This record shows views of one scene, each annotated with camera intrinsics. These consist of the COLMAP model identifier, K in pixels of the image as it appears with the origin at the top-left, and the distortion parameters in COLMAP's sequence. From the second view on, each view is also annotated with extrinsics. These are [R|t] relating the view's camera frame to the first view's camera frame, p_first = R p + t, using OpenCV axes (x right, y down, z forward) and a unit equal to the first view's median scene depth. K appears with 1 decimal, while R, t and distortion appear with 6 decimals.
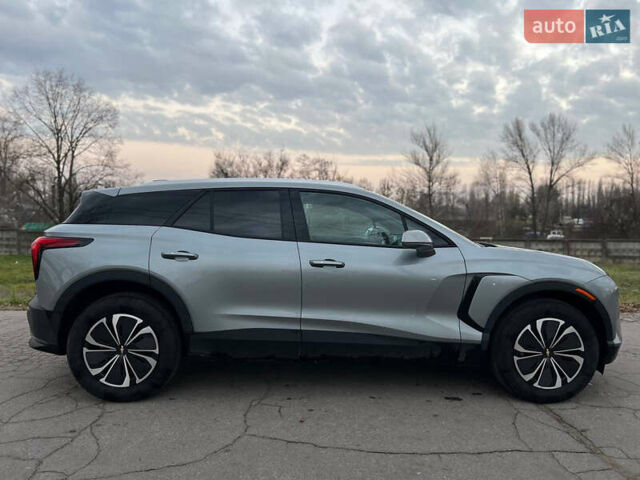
lens RADIAL K [[470.2, 0, 320.0], [0, 470.2, 240.0], [0, 0, 1]] dist [0.036252, -0.045632]
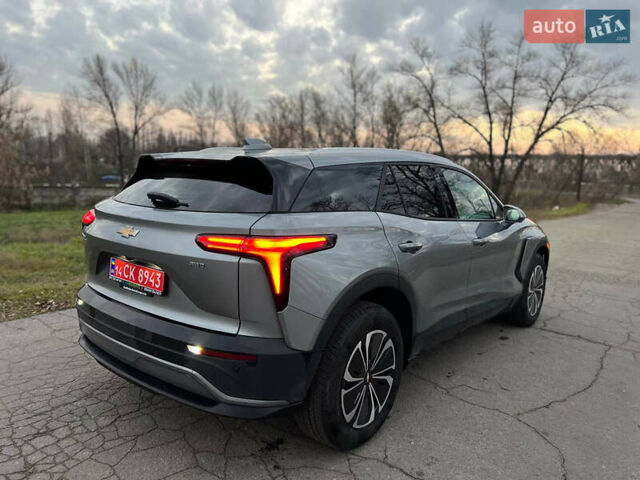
lens RADIAL K [[470.2, 0, 320.0], [0, 470.2, 240.0], [0, 0, 1]] dist [0.036252, -0.045632]
pose [[0.673674, -0.082844, 0.734371, -1.008468], [-0.004122, 0.993260, 0.115831, -0.073373], [-0.739017, -0.081059, 0.668792, 0.571184]]
